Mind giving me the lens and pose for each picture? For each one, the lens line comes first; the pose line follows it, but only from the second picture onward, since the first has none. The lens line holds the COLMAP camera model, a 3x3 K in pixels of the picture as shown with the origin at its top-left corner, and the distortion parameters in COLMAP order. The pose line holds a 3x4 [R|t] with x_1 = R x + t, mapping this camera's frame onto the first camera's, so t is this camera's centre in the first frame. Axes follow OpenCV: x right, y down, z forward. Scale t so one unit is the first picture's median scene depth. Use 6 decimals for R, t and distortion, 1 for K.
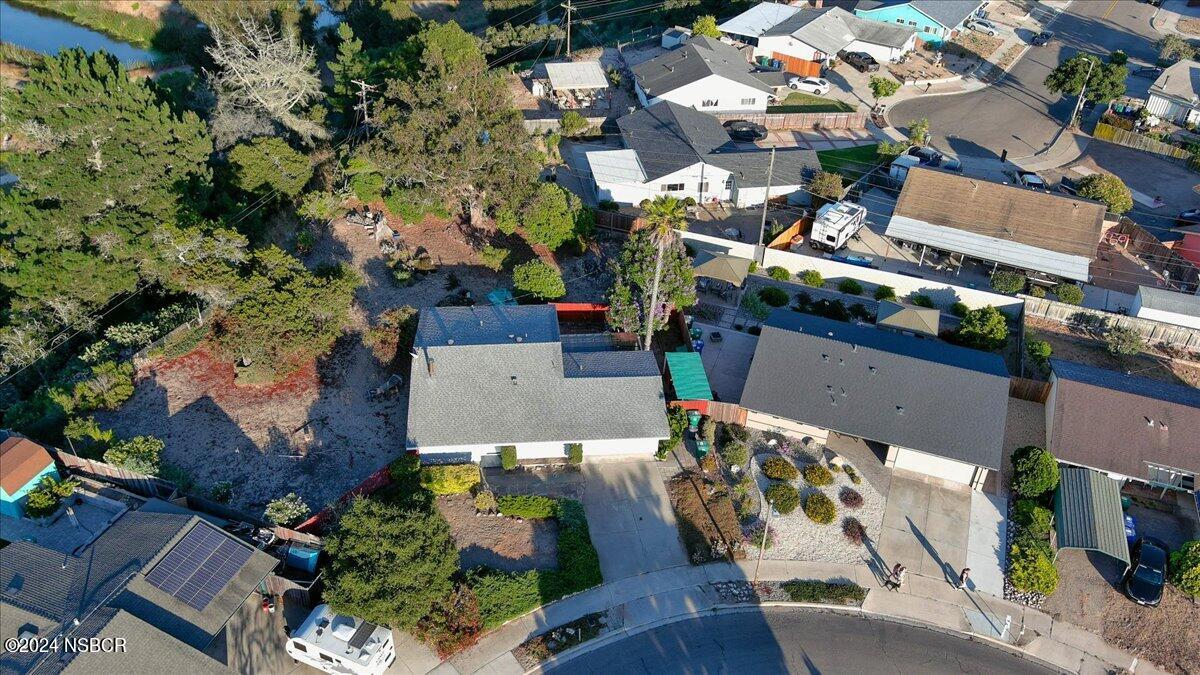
lens RADIAL K [[942.1, 0, 600.0], [0, 942.1, 337.5], [0, 0, 1]] dist [0.018140, -0.004240]
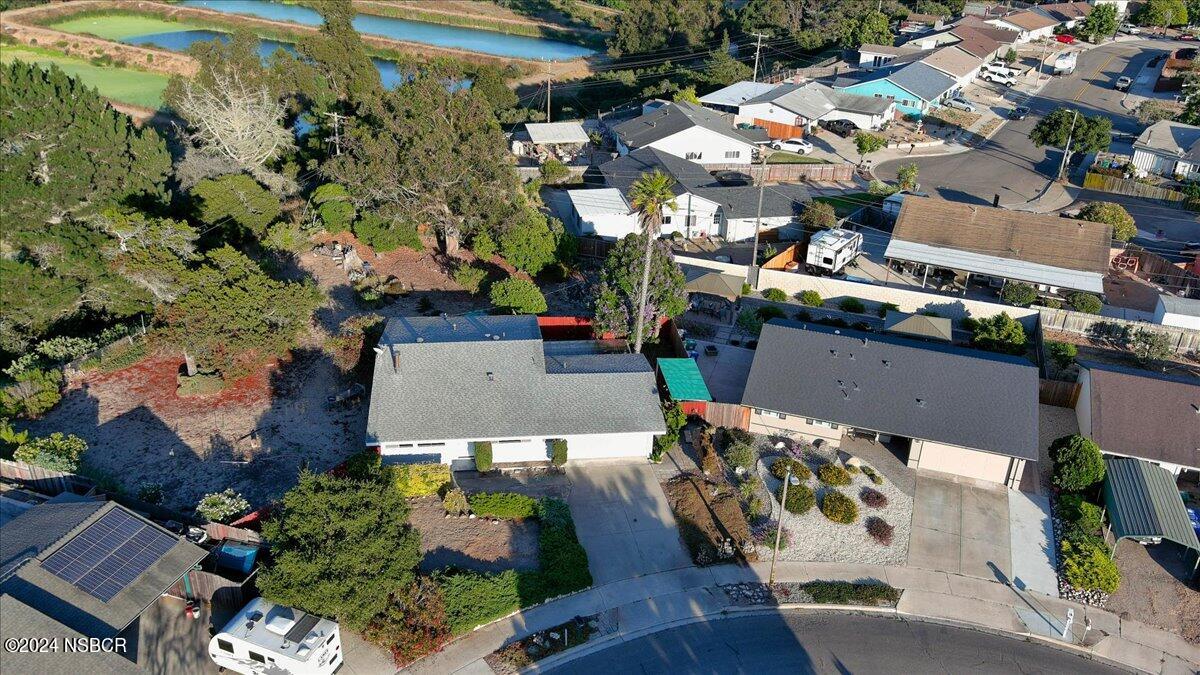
lens RADIAL K [[942.1, 0, 600.0], [0, 942.1, 337.5], [0, 0, 1]] dist [0.018140, -0.004240]
pose [[0.999726, -0.012010, 0.020078, -0.004169], [0.015002, 0.987609, -0.156216, 0.150581], [-0.017953, 0.156474, 0.987519, 0.108176]]
